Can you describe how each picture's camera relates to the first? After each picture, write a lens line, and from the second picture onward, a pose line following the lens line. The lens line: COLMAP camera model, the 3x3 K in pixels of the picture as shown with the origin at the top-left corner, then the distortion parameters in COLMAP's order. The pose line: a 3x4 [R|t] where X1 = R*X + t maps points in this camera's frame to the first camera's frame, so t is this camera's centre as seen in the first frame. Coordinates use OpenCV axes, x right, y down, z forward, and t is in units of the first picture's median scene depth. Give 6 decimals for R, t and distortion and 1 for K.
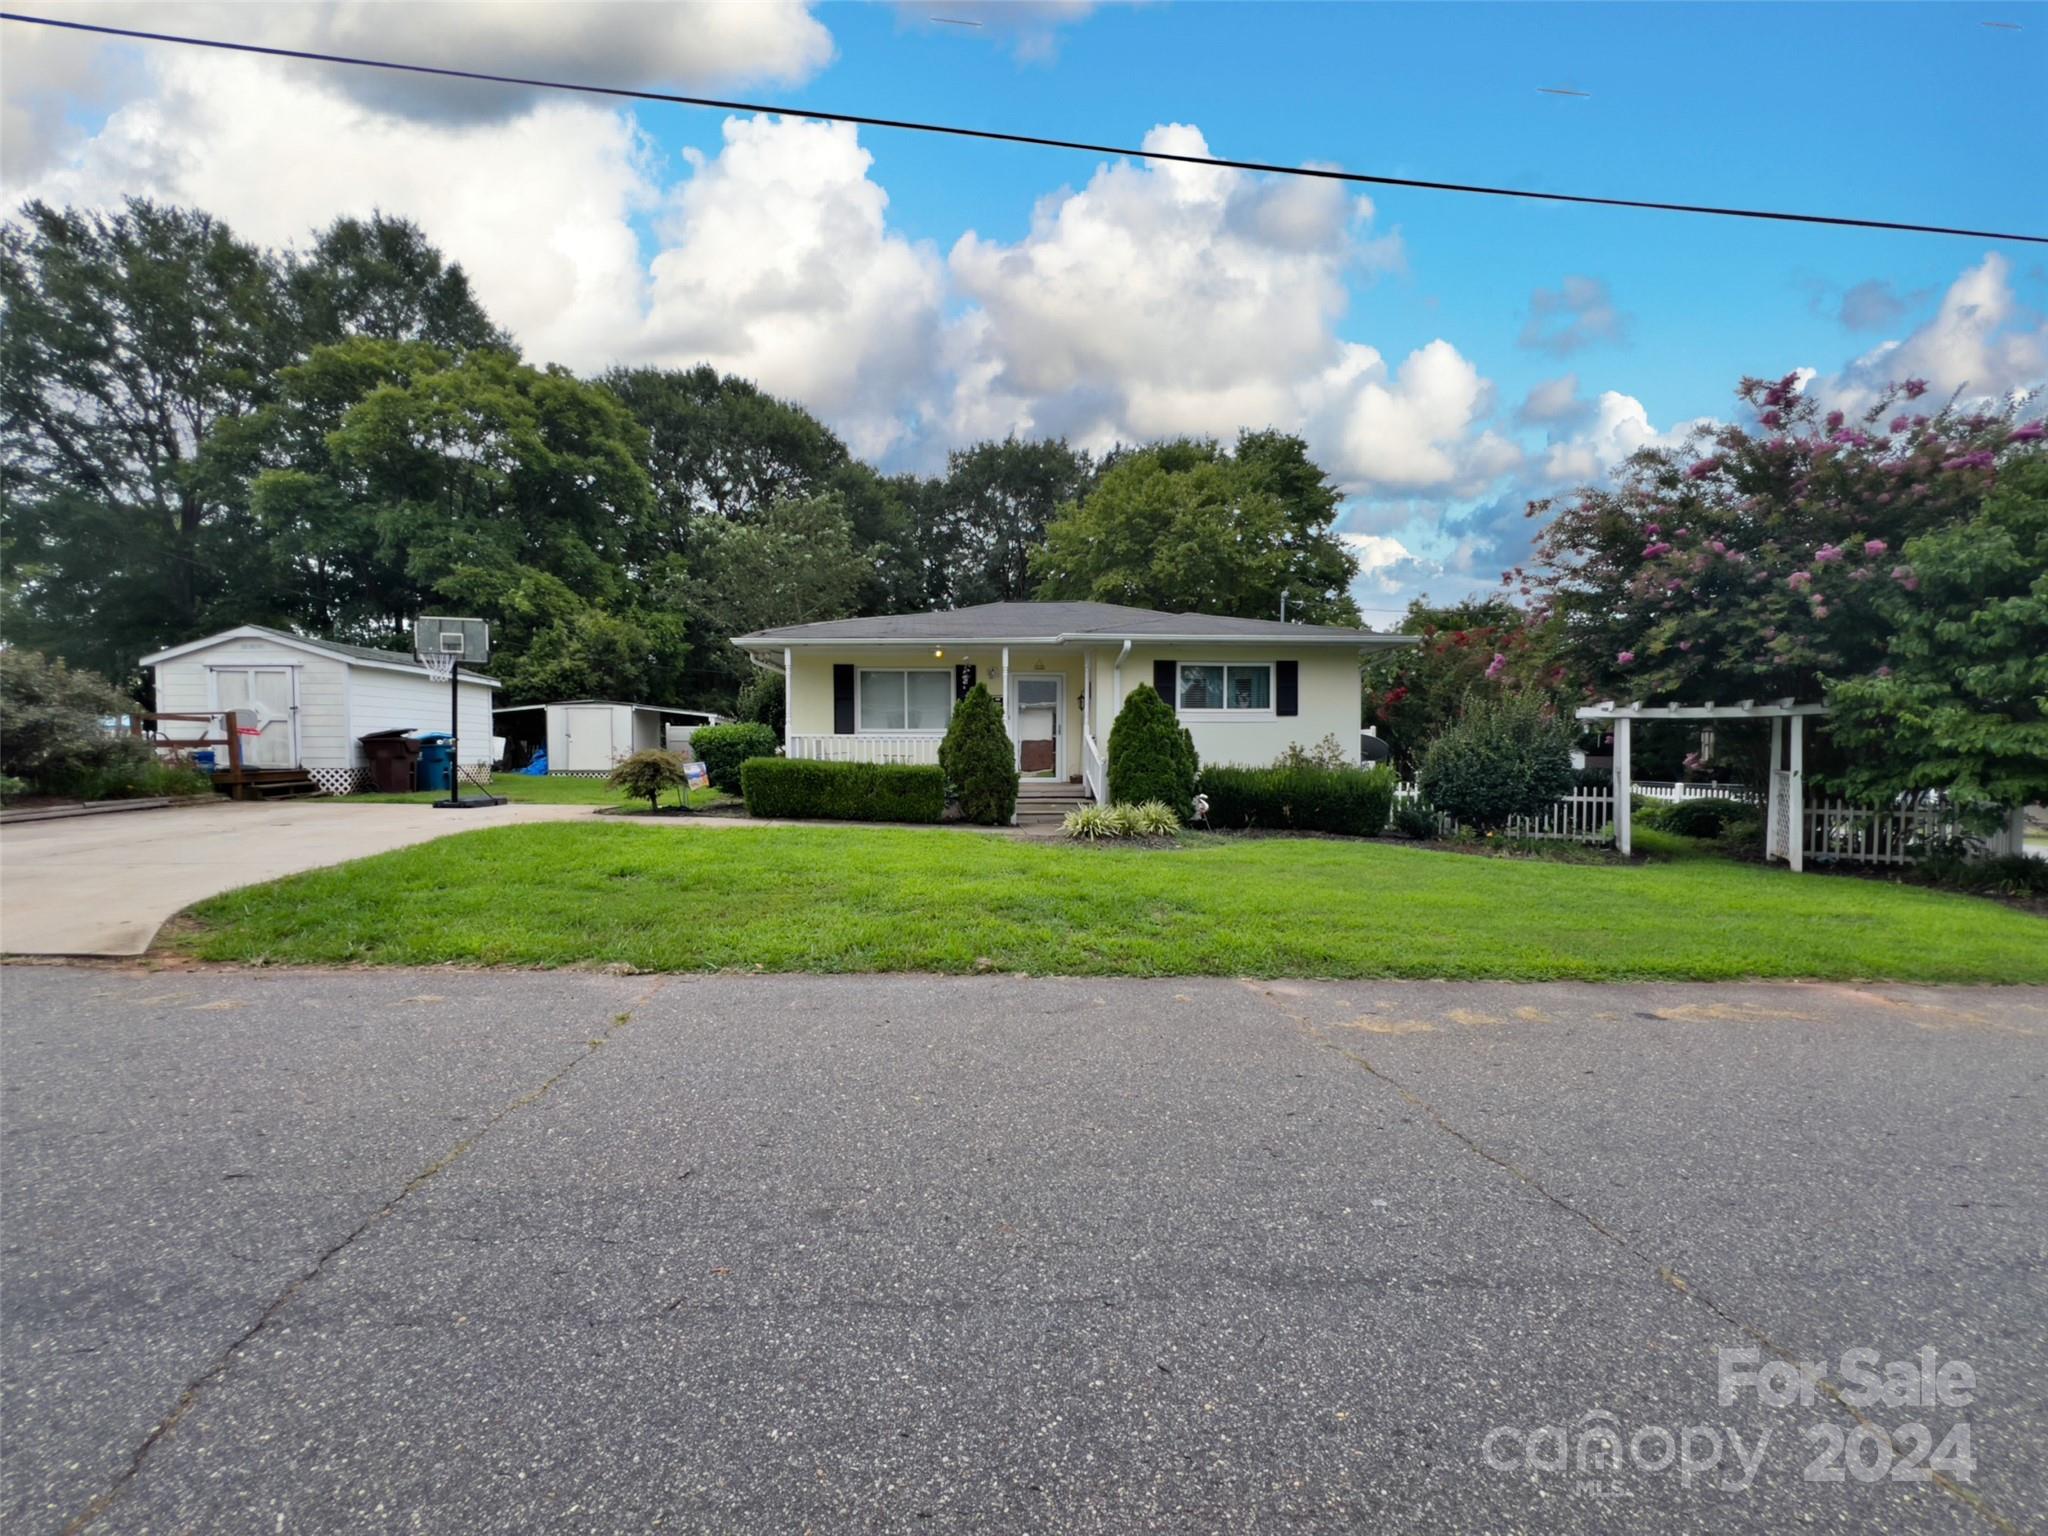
lens RADIAL K [[833.6, 0, 1028.1], [0, 833.6, 766.1], [0, 0, 1]] dist [0.009039, -0.000315]
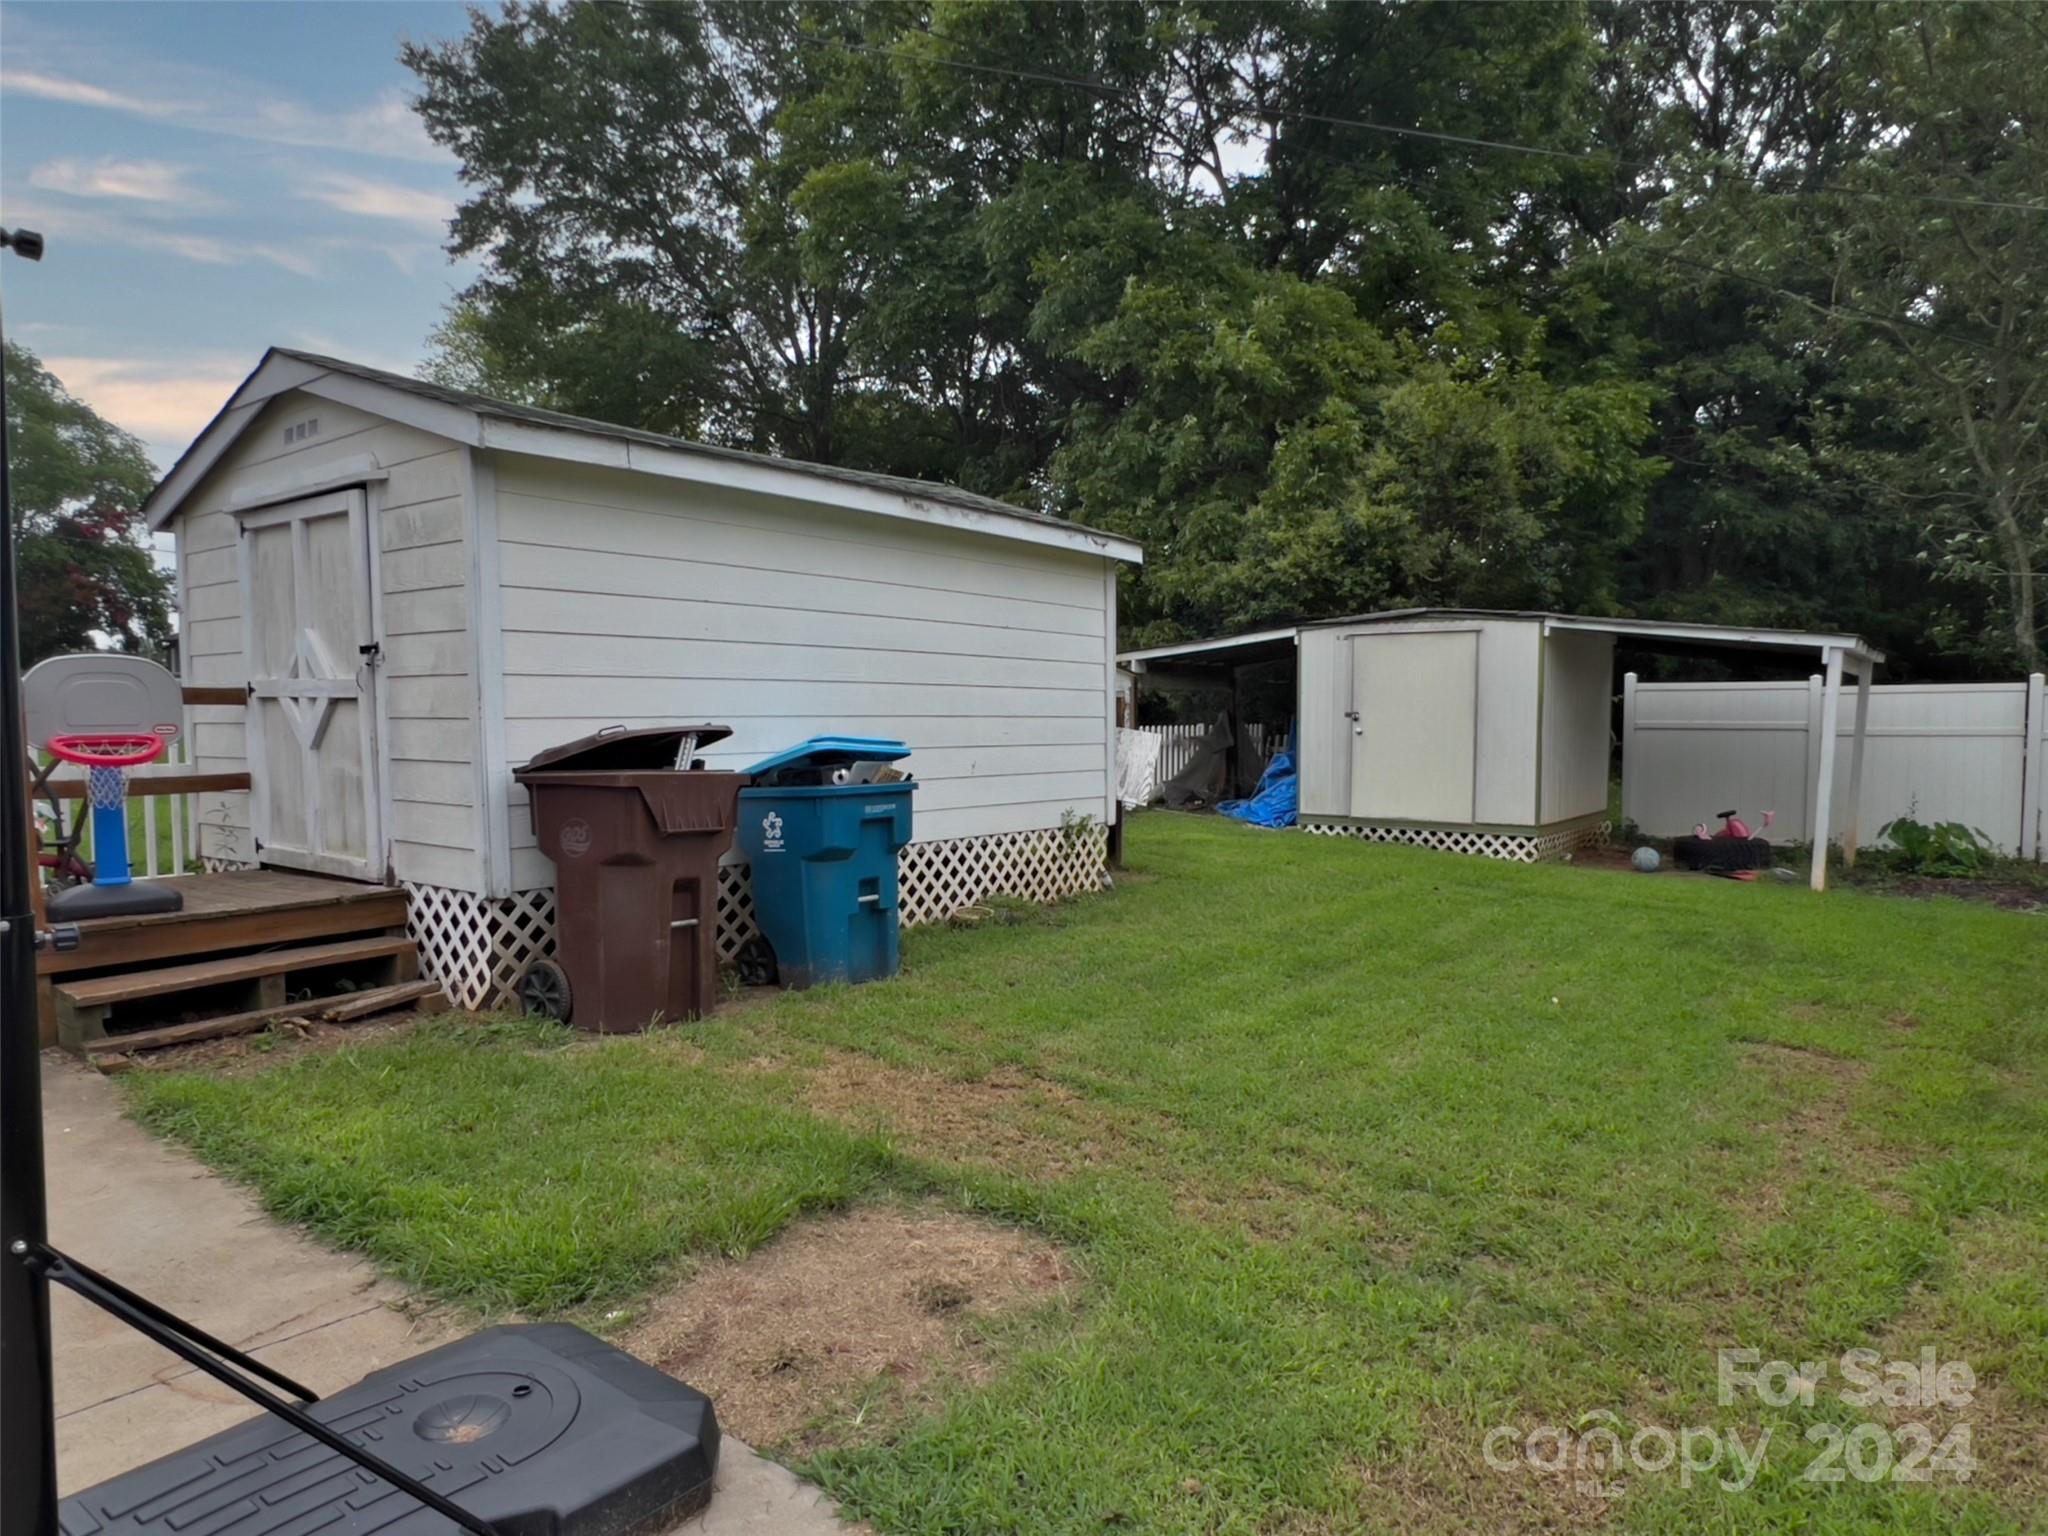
lens RADIAL K [[1277.7, 0, 1021.7], [0, 1277.7, 773.9], [0, 0, 1]] dist [0.059284, 0.000156]
pose [[0.715795, 0.035953, -0.697384, -0.275132], [-0.014064, 0.999213, 0.037078, -0.029463], [0.698169, -0.016732, 0.715738, 0.520163]]
